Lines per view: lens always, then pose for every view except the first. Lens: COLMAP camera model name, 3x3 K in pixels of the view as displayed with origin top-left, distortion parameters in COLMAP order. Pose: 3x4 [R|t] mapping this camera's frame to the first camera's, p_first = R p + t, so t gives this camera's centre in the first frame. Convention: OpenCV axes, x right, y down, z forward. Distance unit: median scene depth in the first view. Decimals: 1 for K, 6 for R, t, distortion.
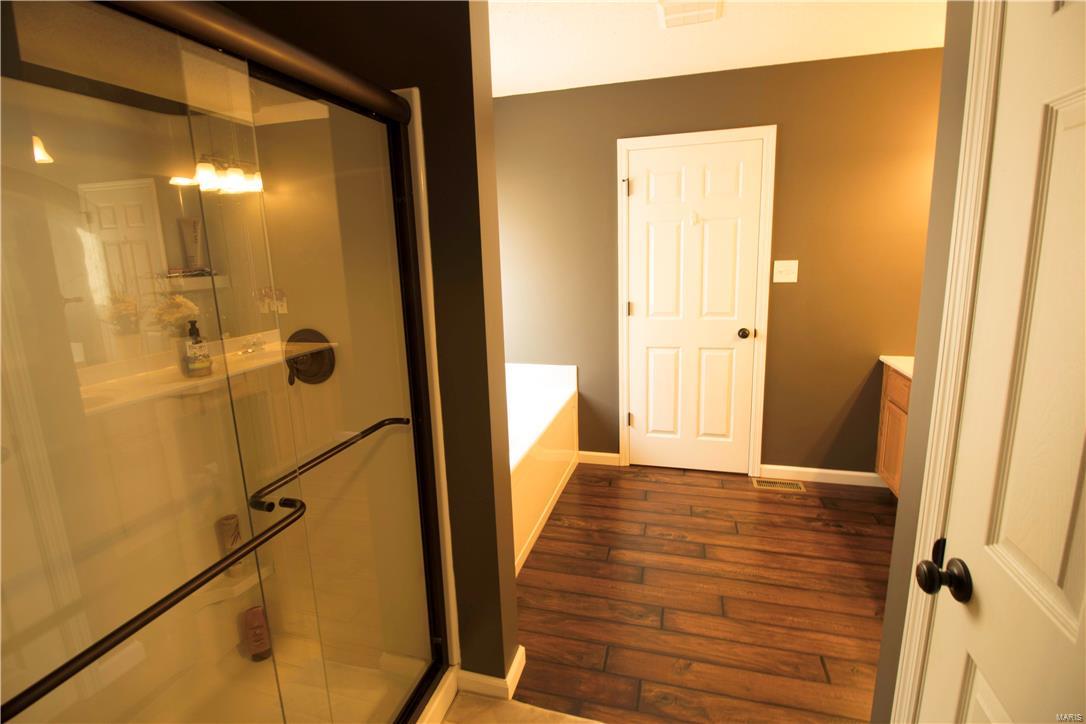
lens RADIAL K [[501.1, 0, 547.2], [0, 501.1, 347.6], [0, 0, 1]] dist [-0.014242, -0.001535]
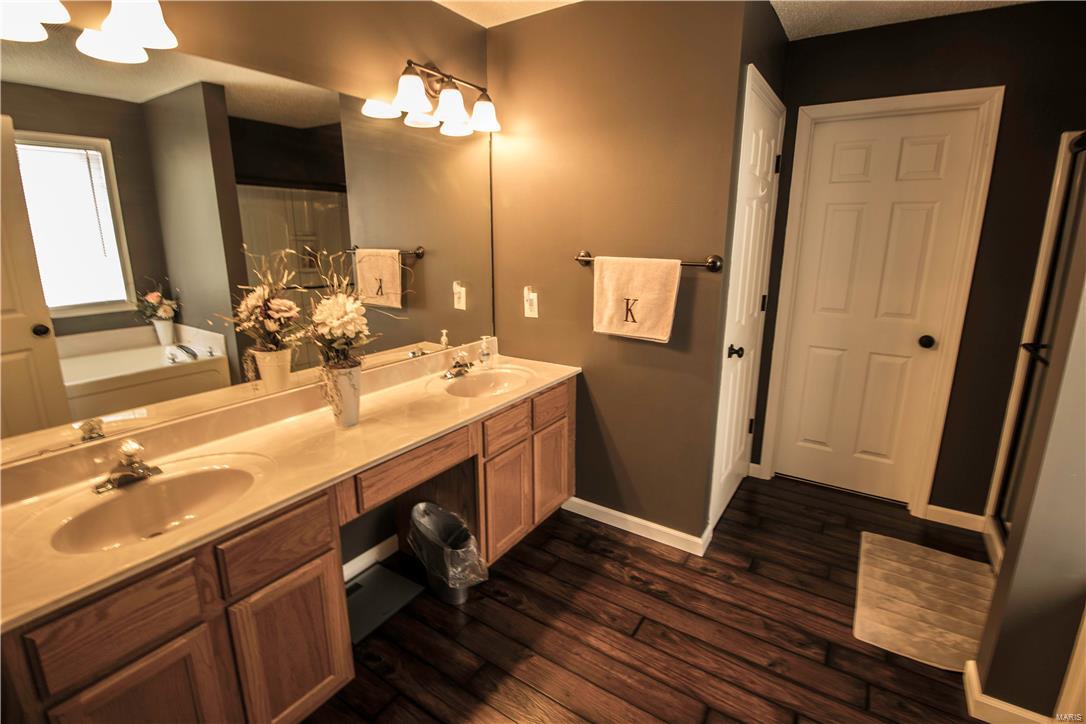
lens RADIAL K [[501.1, 0, 547.2], [0, 501.1, 347.6], [0, 0, 1]] dist [-0.014242, -0.001535]
pose [[-0.952666, -0.048419, 0.300138, 0.423124], [0.073871, 0.920784, 0.383015, -0.332066], [-0.294907, 0.387057, -0.873623, 1.667822]]
